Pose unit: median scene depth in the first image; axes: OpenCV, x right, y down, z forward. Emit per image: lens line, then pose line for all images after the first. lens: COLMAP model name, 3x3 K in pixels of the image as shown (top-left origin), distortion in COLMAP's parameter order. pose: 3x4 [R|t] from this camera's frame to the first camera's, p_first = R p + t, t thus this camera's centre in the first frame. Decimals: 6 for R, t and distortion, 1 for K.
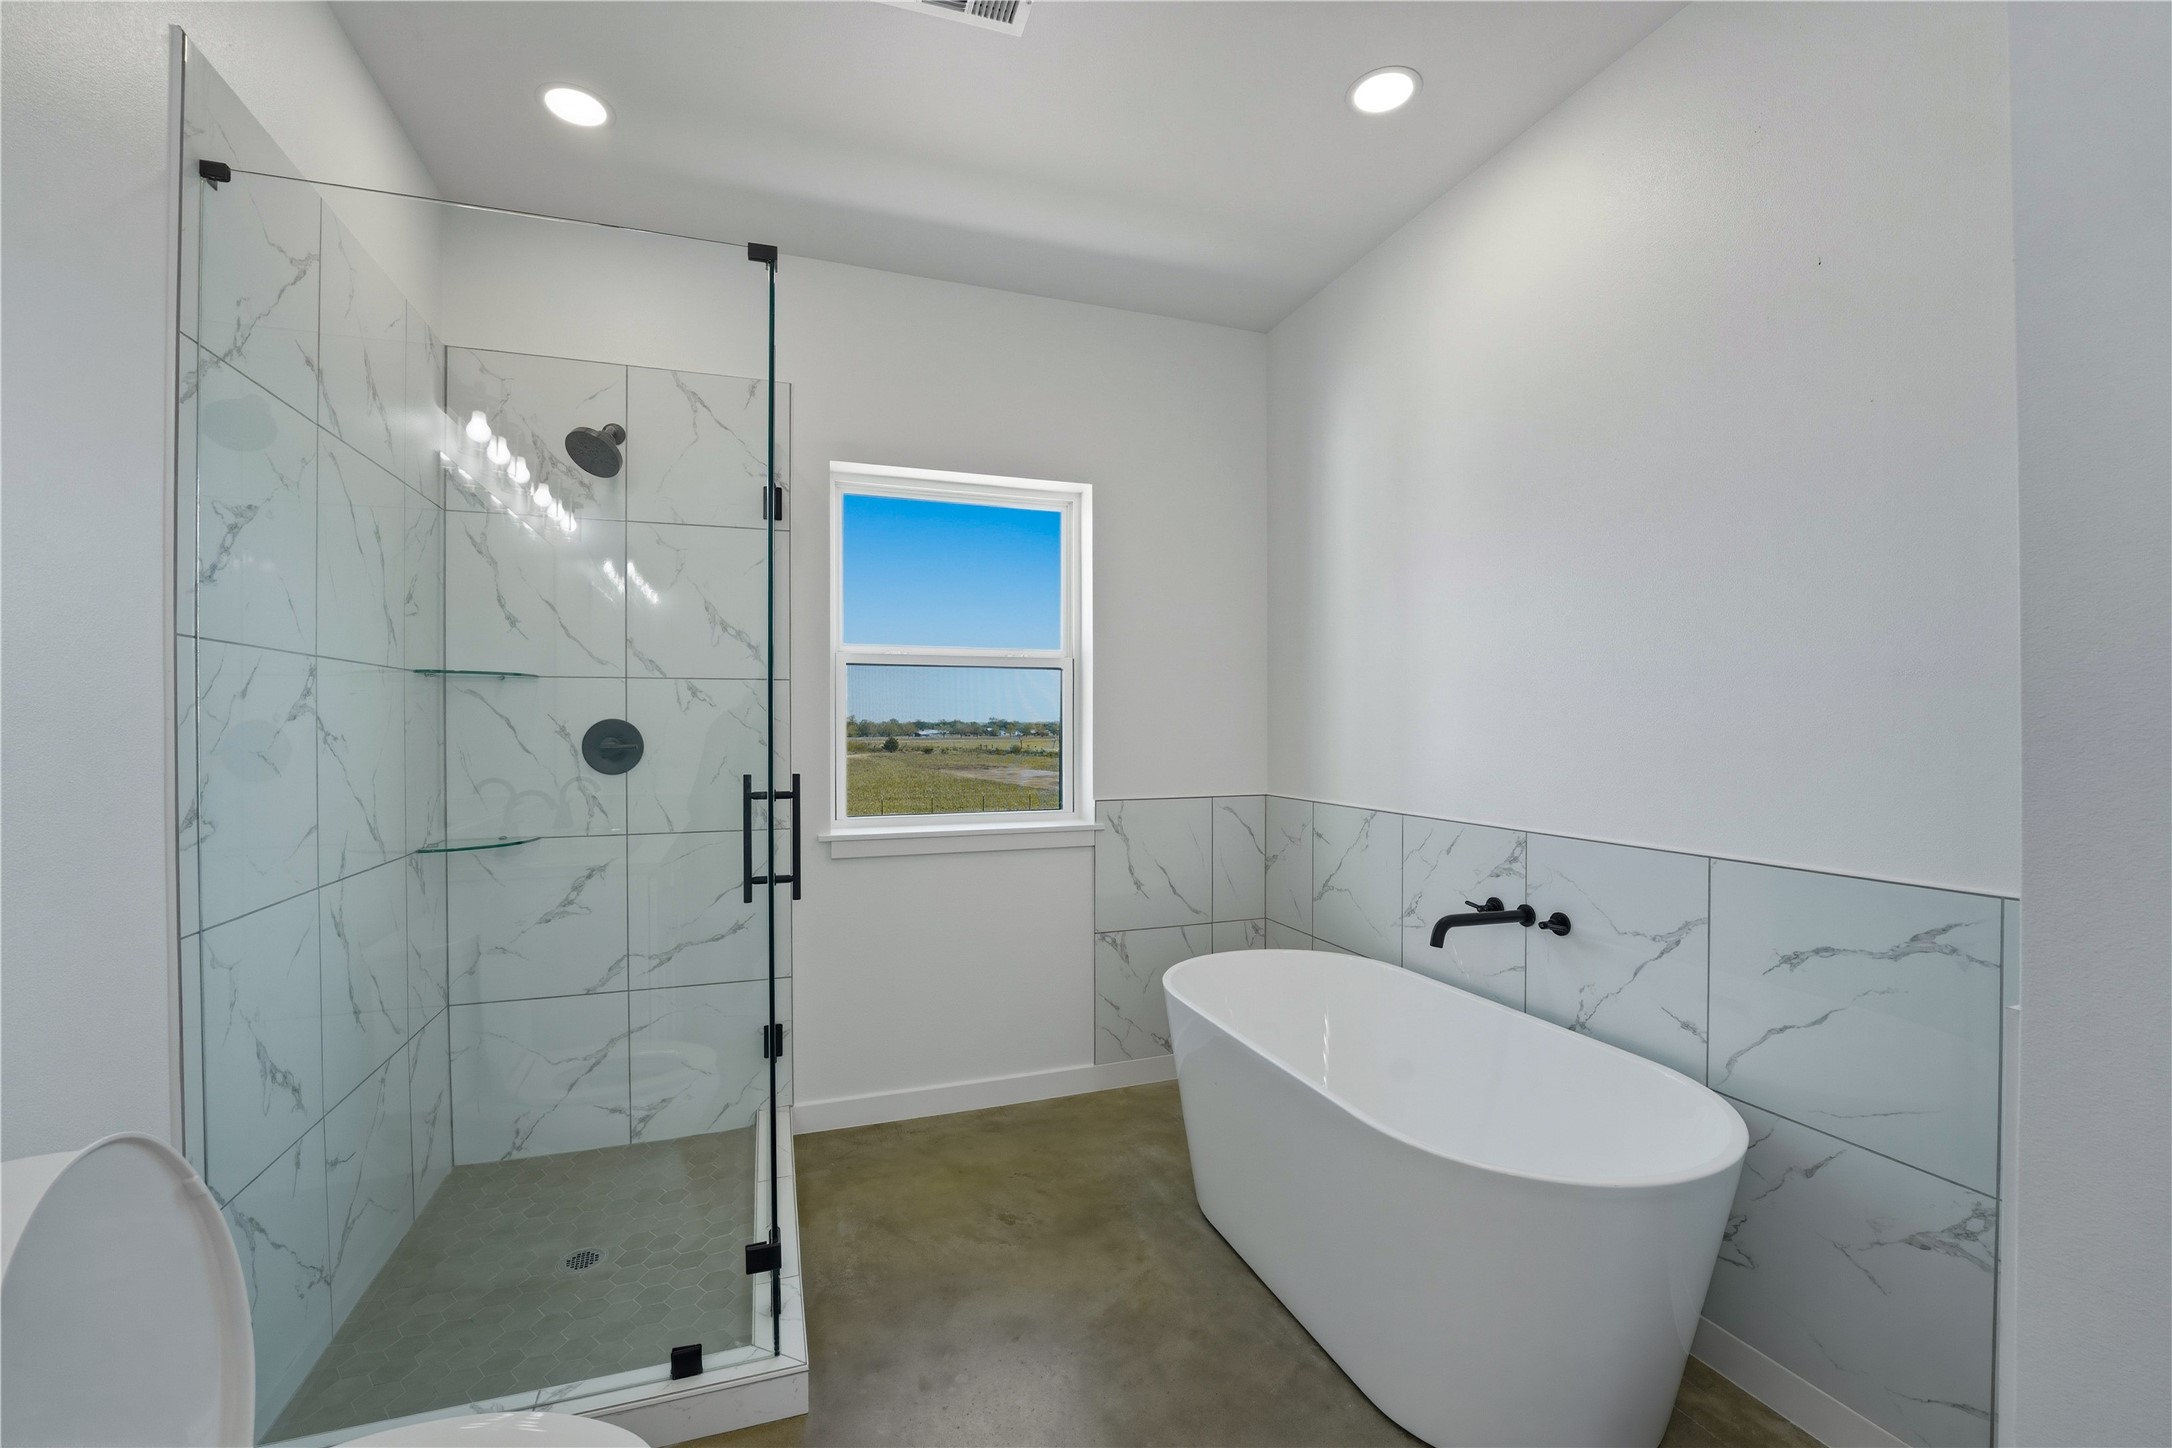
lens RADIAL K [[903.5, 0, 1092.3], [0, 903.5, 728.1], [0, 0, 1]] dist [-0.032298, 0.004316]
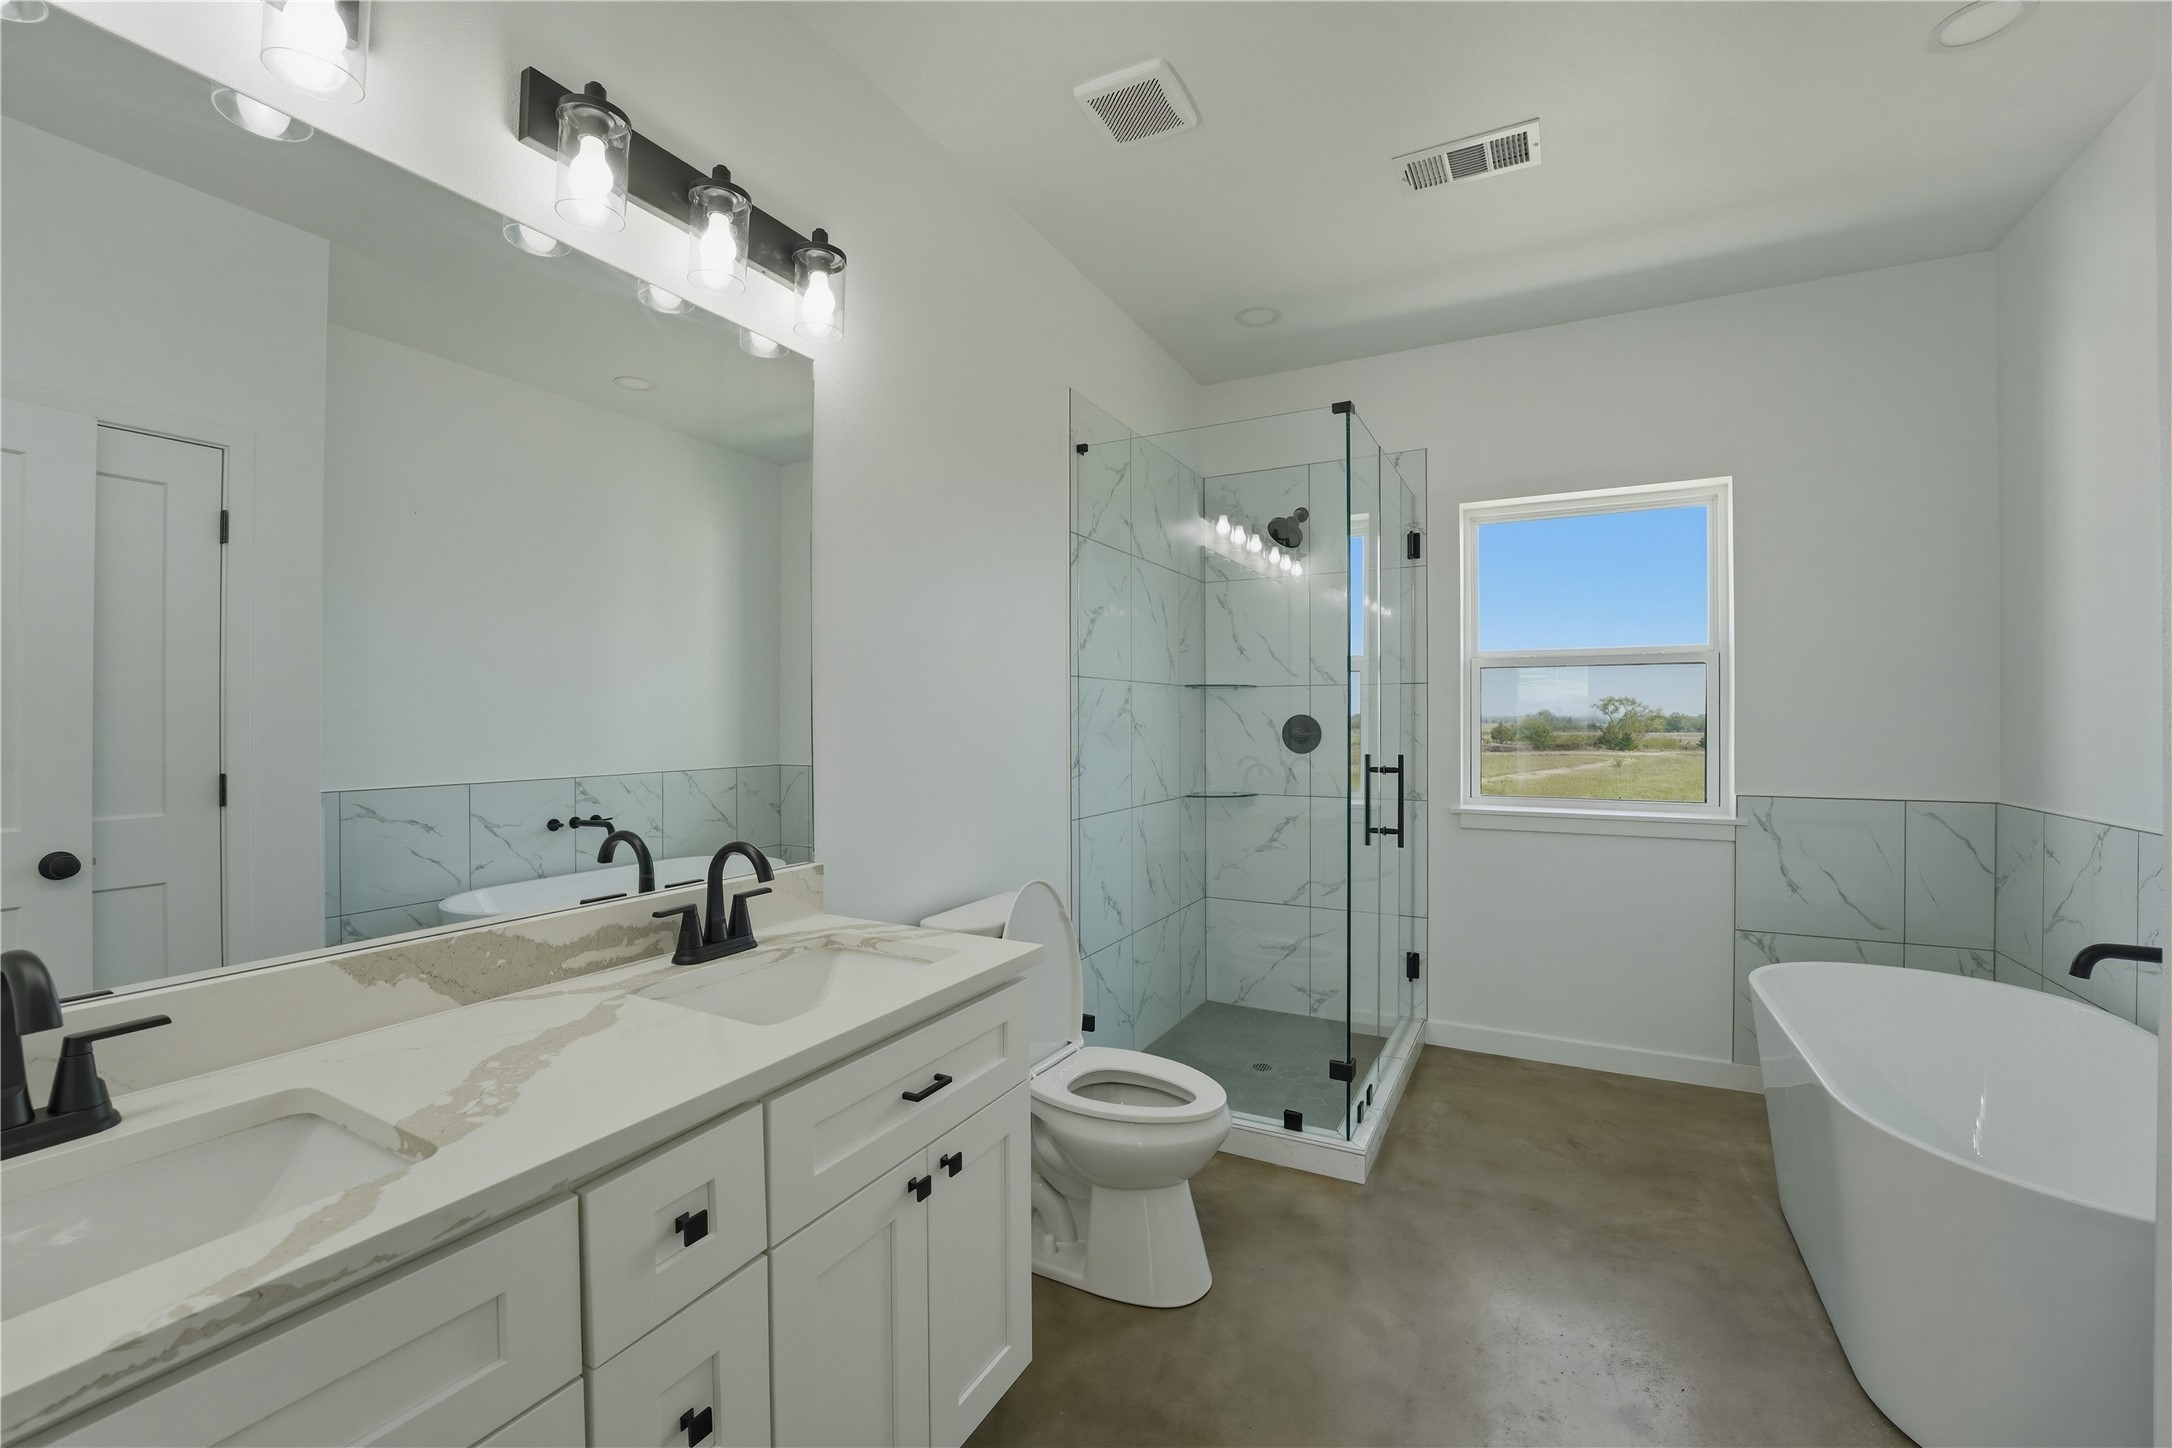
lens RADIAL K [[903.5, 0, 1092.3], [0, 903.5, 728.1], [0, 0, 1]] dist [-0.032298, 0.004316]
pose [[0.676293, 0.007576, -0.736594, 0.309473], [-0.002358, 0.999964, 0.008120, 0.000556], [0.736629, -0.003754, 0.676286, -0.226153]]
